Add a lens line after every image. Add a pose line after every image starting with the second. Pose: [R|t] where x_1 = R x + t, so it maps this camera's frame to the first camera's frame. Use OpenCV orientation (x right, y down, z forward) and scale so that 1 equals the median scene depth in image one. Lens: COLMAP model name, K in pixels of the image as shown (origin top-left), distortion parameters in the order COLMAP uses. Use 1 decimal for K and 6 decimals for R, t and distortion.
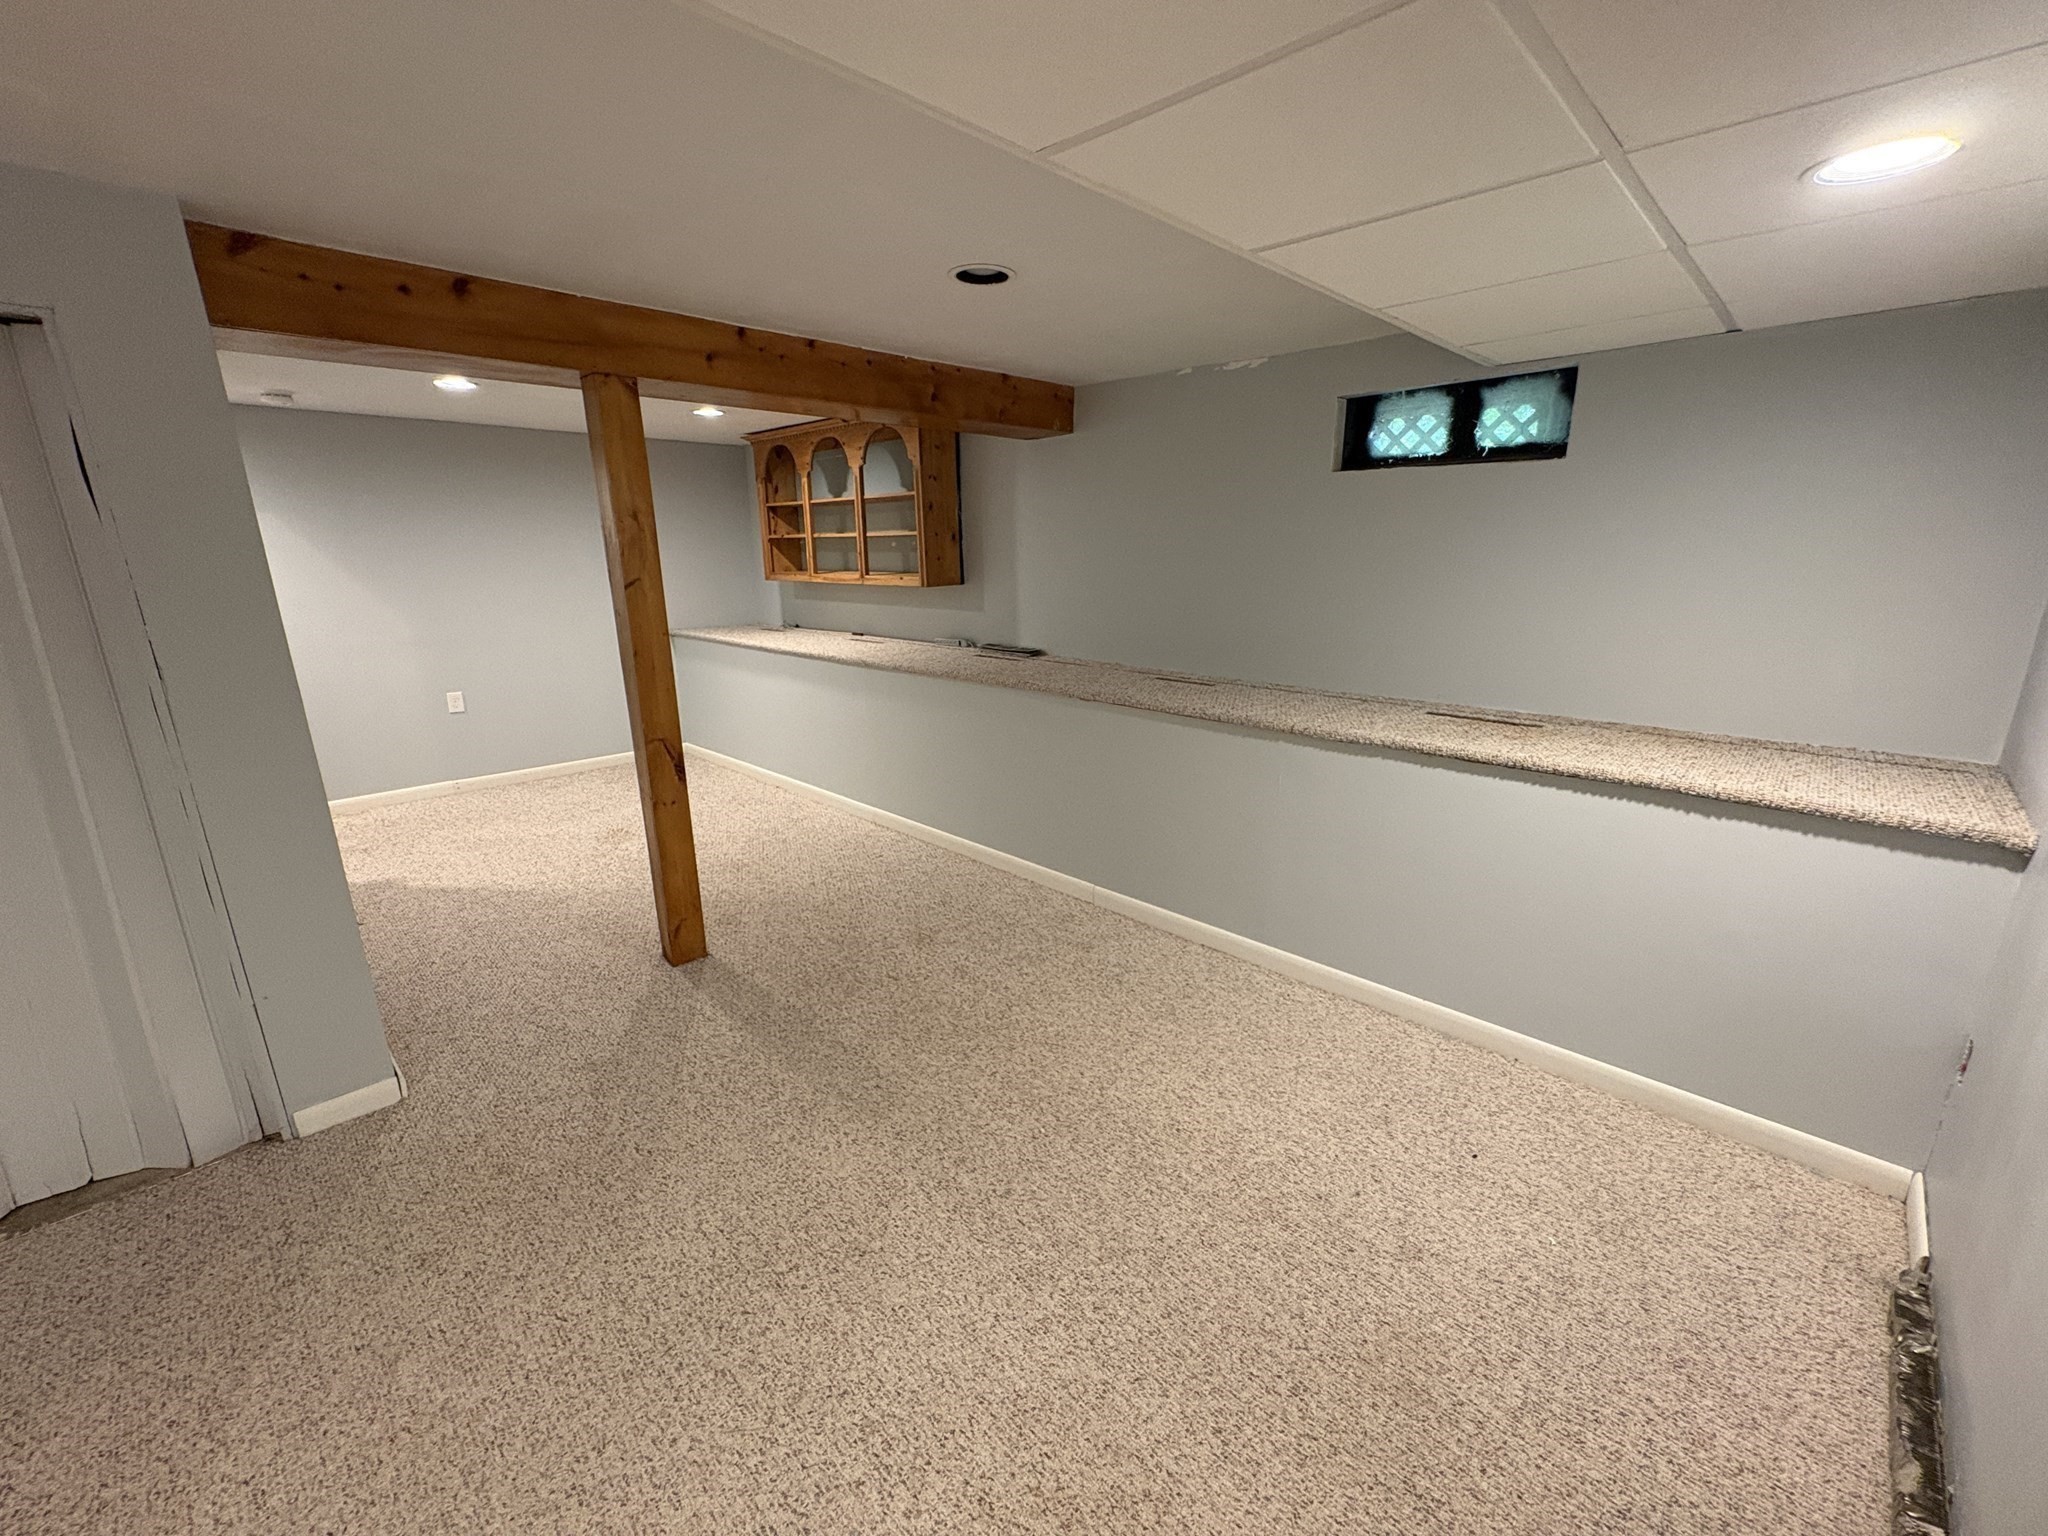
lens RADIAL K [[821.1, 0, 1030.7], [0, 821.1, 768.5], [0, 0, 1]] dist [0.004020, -0.000432]
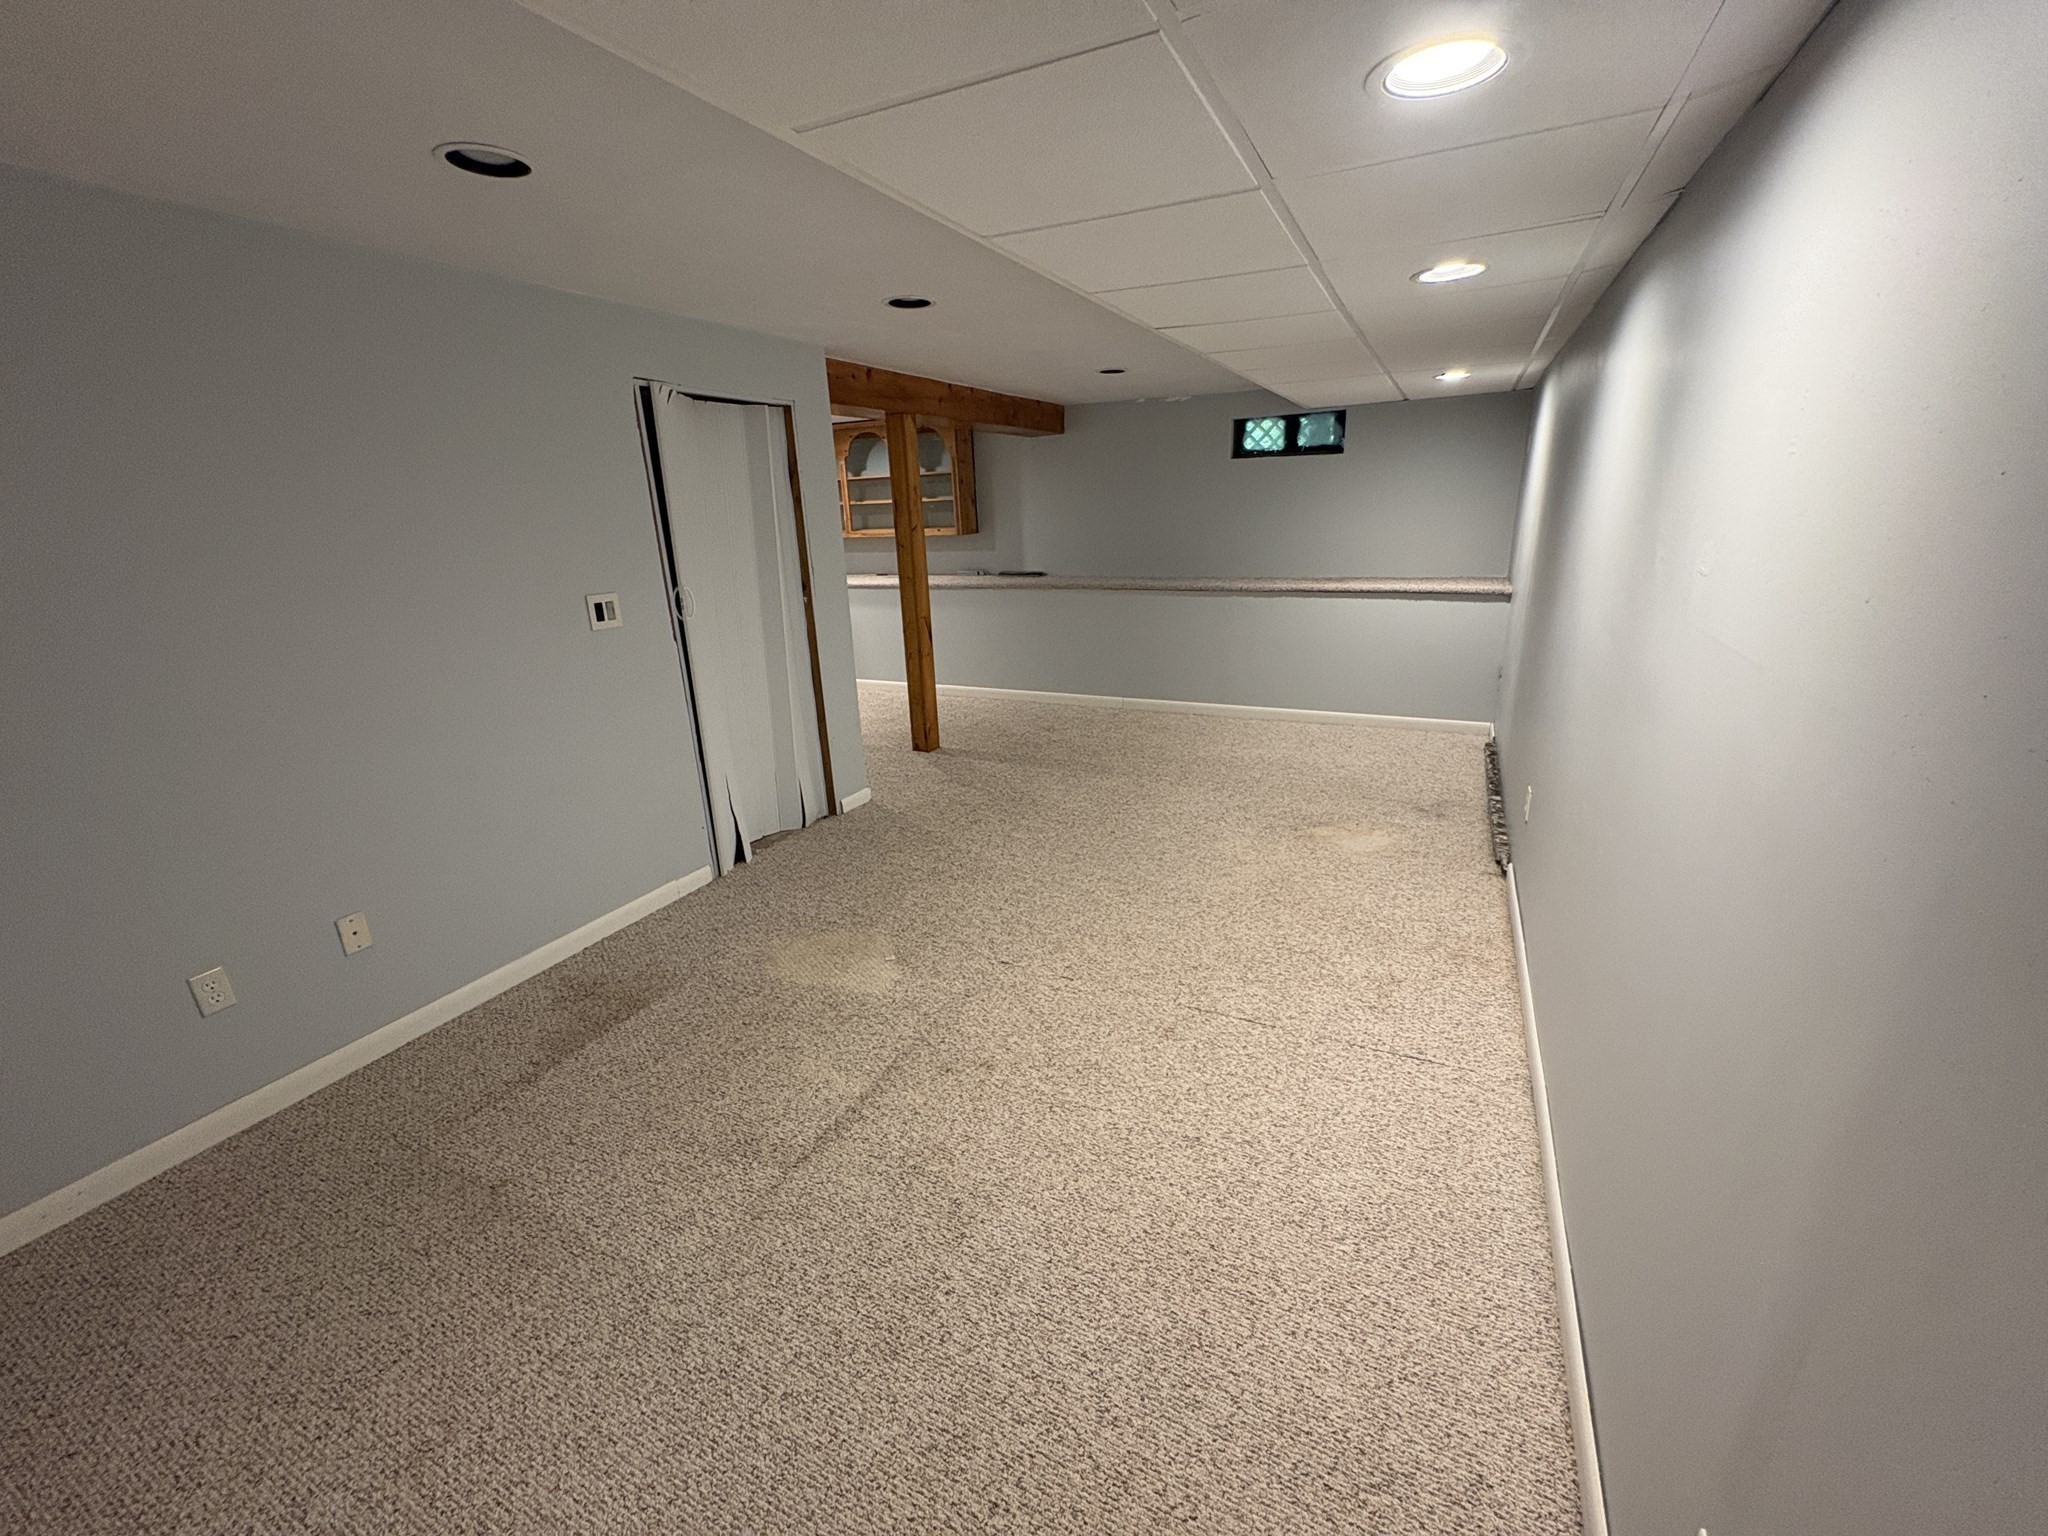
lens RADIAL K [[821.1, 0, 1017.8], [0, 821.1, 769.0], [0, 0, 1]] dist [0.004020, -0.000432]
pose [[0.952636, -0.116430, 0.280944, -0.718831], [0.105715, 0.992980, 0.053051, 0.197657], [-0.285148, -0.020838, 0.958257, -0.696554]]
